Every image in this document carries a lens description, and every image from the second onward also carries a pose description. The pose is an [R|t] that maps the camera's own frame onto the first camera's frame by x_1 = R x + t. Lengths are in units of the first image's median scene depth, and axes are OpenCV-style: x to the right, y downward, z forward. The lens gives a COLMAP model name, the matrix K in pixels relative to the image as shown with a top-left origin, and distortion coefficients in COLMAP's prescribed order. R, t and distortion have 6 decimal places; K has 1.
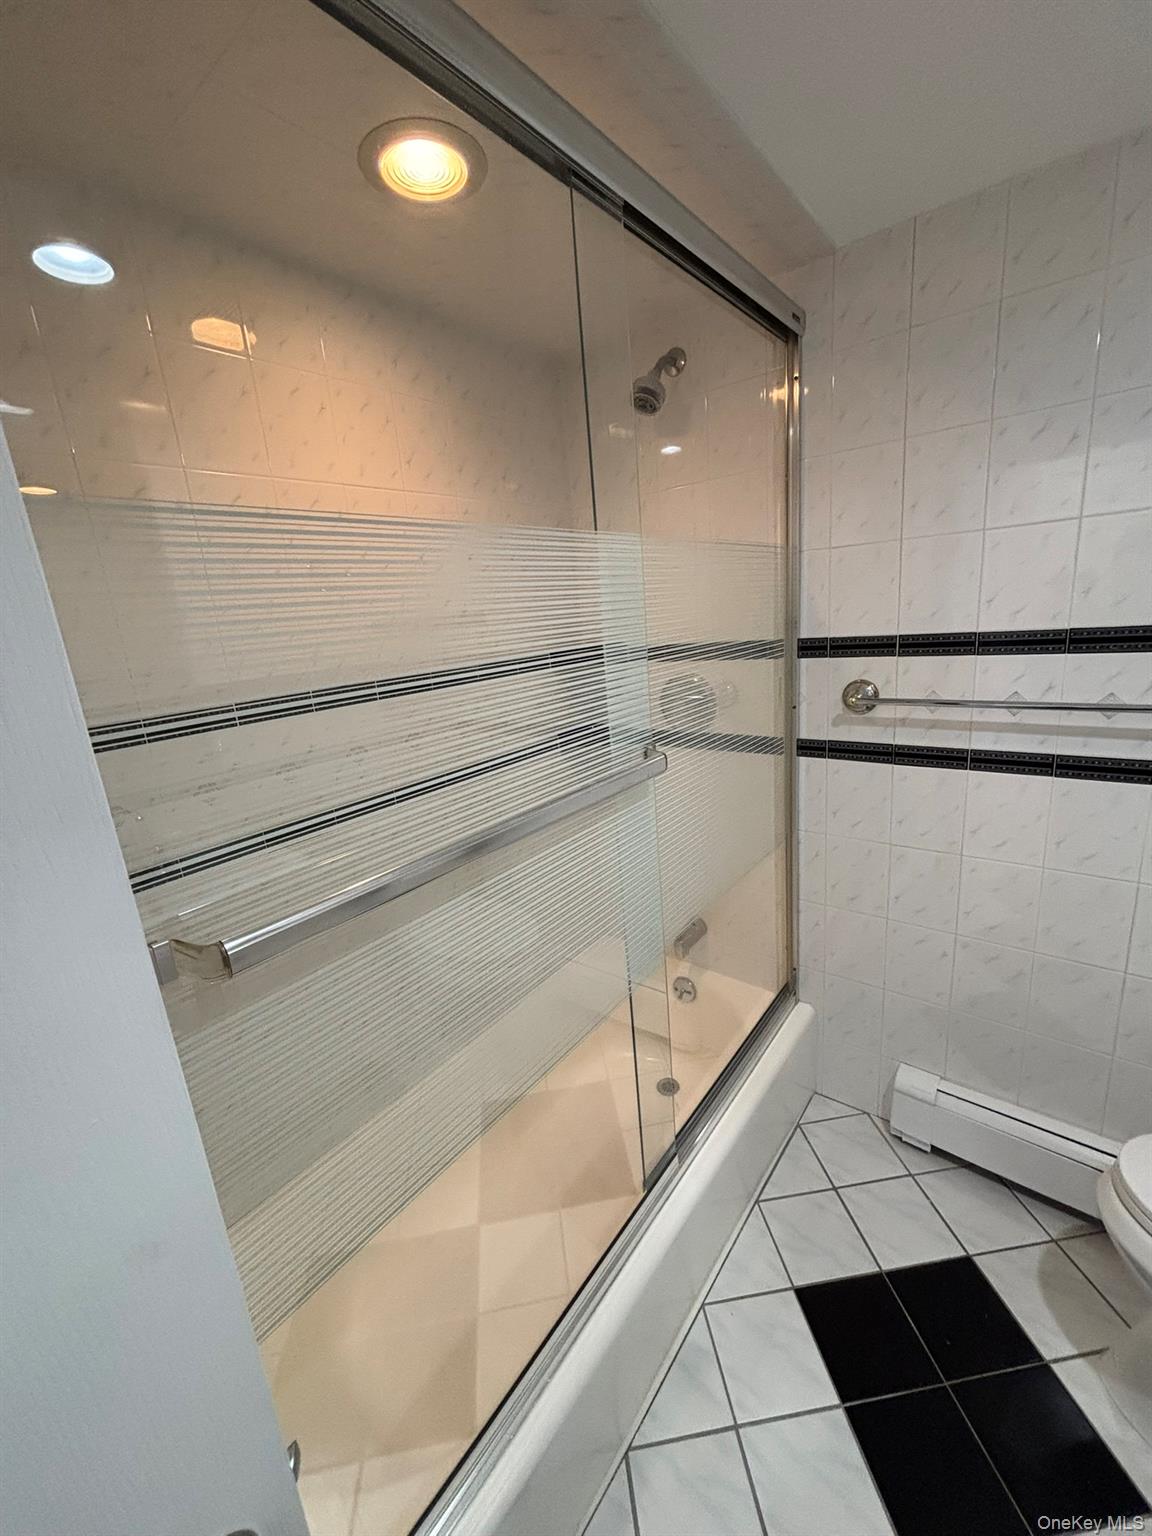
lens RADIAL K [[617.0, 0, 584.6], [0, 617.0, 764.0], [0, 0, 1]] dist [0.000764, 0.000272]
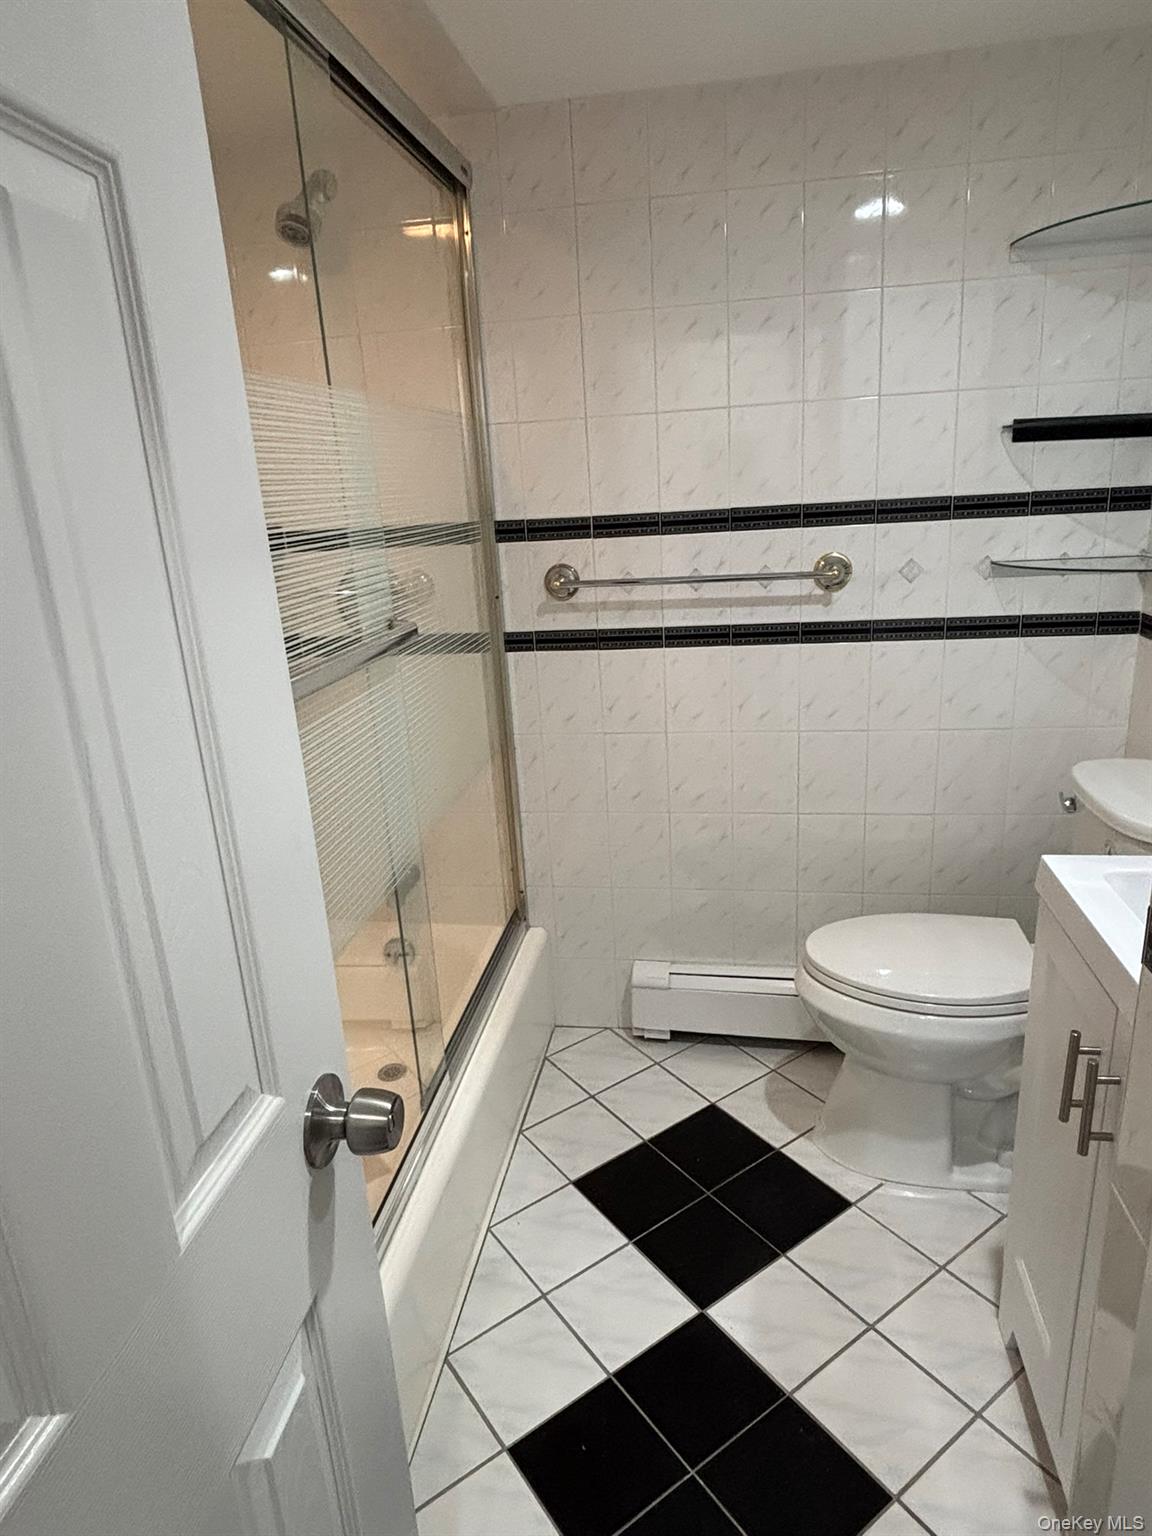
lens RADIAL K [[955.4, 0, 573.4], [0, 955.4, 770.4], [0, 0, 1]] dist [0.024058, -0.016184]
pose [[0.877138, -0.112757, 0.466814, -0.262954], [0.104789, 0.993560, 0.043093, 0.119606], [-0.468667, 0.011118, 0.883305, -0.315961]]
